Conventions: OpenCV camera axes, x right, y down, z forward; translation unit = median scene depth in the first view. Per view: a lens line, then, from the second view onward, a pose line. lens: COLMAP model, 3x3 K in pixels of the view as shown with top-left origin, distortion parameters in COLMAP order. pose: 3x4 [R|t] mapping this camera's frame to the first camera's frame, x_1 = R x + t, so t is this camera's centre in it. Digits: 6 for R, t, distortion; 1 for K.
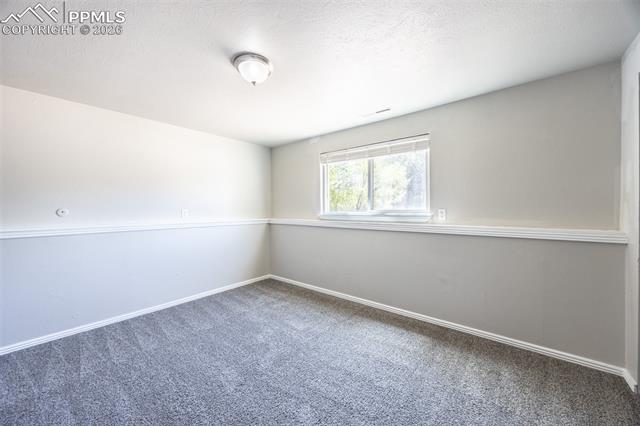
lens RADIAL K [[242.7, 0, 314.8], [0, 242.7, 211.6], [0, 0, 1]] dist [0.001576, -0.000179]
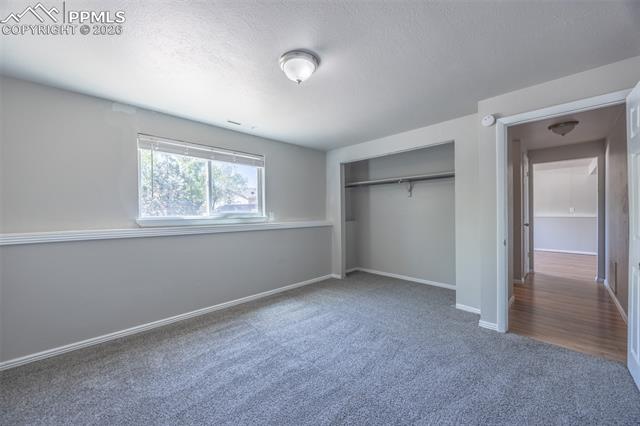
lens RADIAL K [[242.7, 0, 320.2], [0, 242.7, 208.6], [0, 0, 1]] dist [0.001576, -0.000179]
pose [[0.098515, 0.008483, 0.995099, -0.794338], [0.007950, 0.999925, -0.009311, -0.014274], [-0.995104, 0.008828, 0.098440, 0.528312]]
